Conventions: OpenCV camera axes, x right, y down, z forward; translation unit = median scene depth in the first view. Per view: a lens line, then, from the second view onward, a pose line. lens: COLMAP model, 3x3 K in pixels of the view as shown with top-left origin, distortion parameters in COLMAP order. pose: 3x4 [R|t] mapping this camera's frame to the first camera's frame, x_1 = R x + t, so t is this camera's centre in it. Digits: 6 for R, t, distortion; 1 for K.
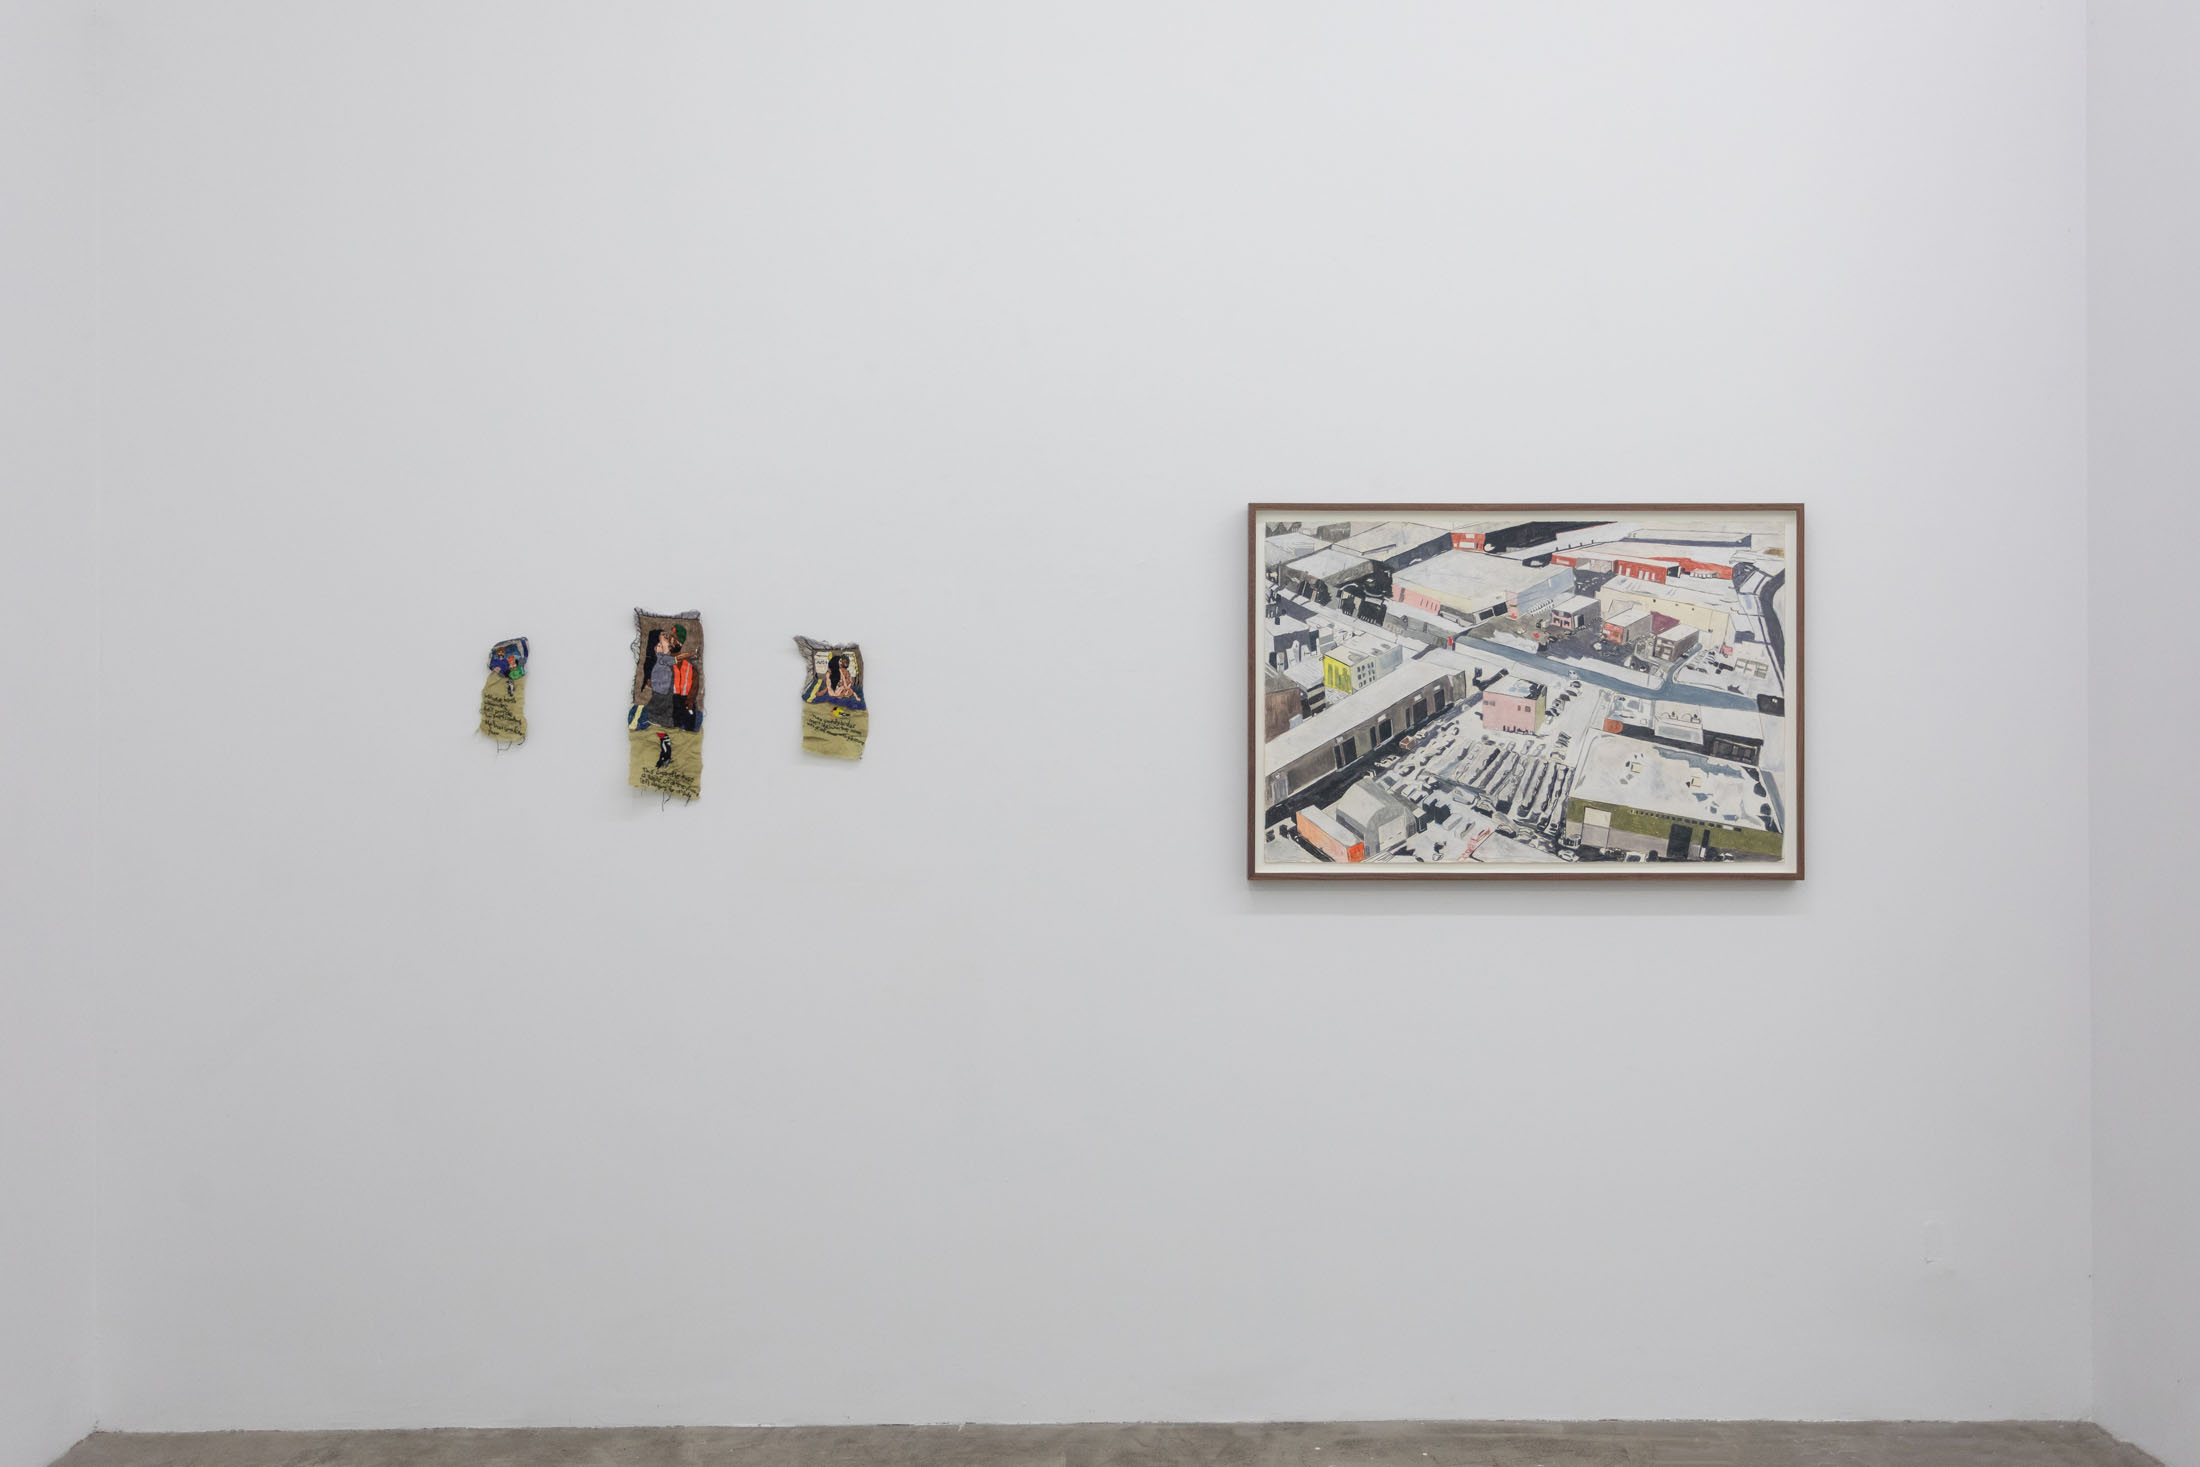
lens RADIAL K [[1945.1, 0, 1116.5], [0, 1945.1, 716.1], [0, 0, 1]] dist [0.017736, -0.006327]
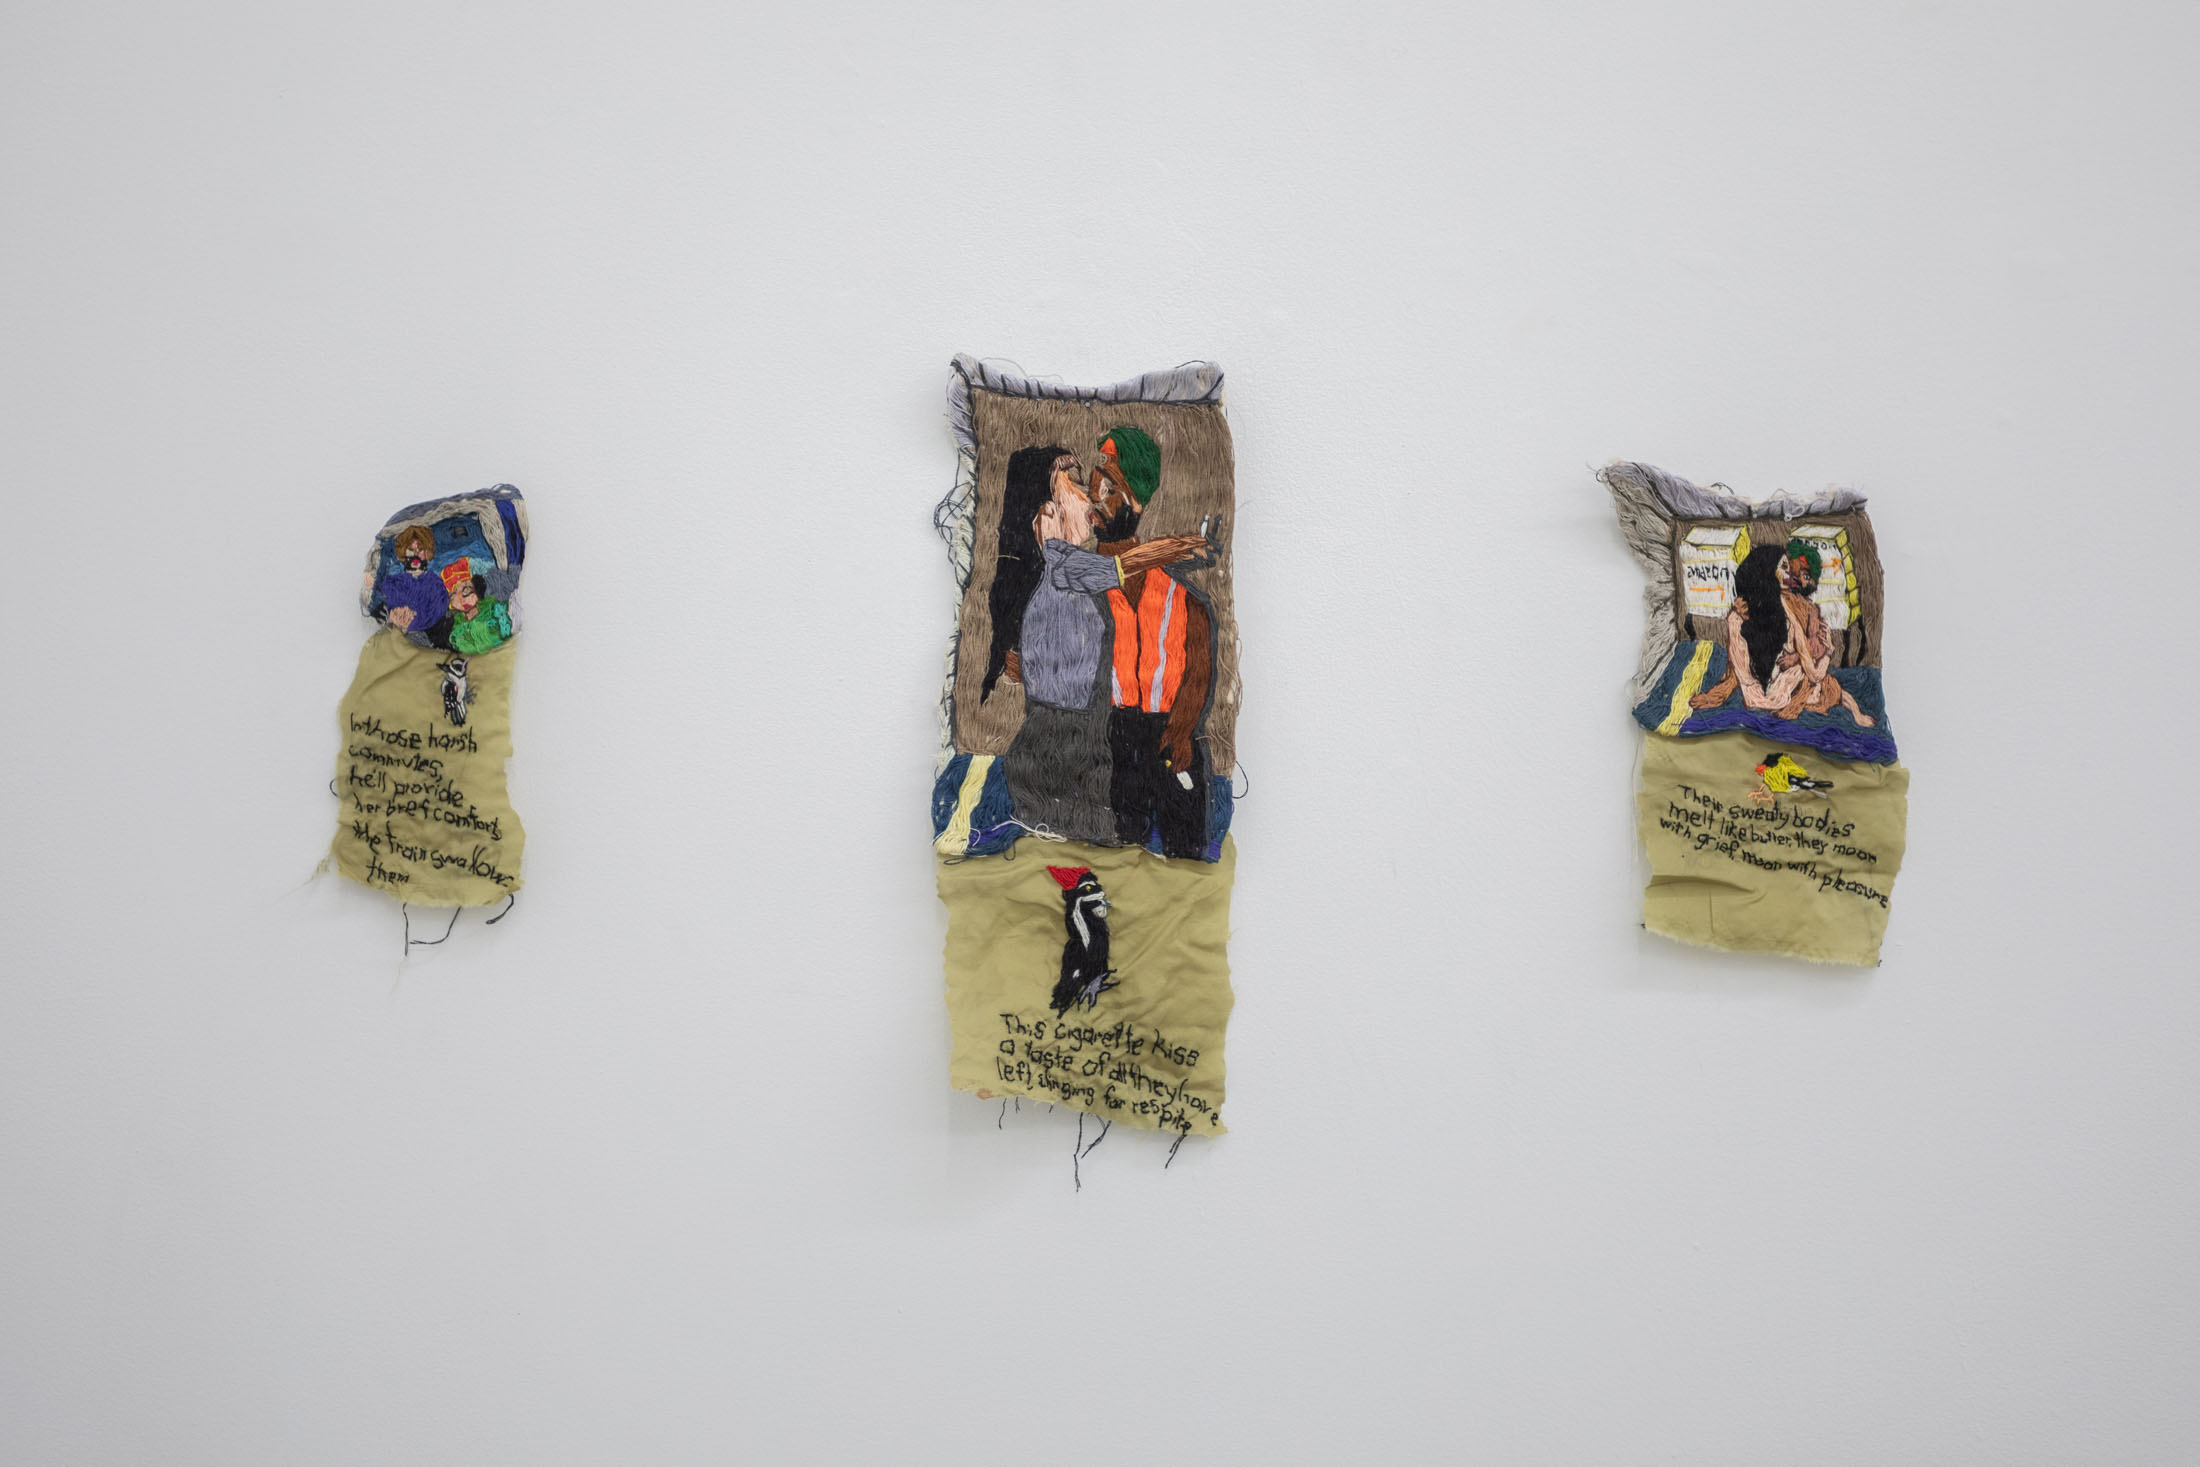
lens RADIAL K [[2520.6, 0, 1092.8], [0, 2520.6, 736.2], [0, 0, 1]] dist [-0.000901, 0.000000]
pose [[0.999658, -0.011810, -0.023341, -0.222553], [0.011576, 0.999882, -0.010118, -0.004585], [0.023458, 0.009844, 0.999676, 0.681949]]
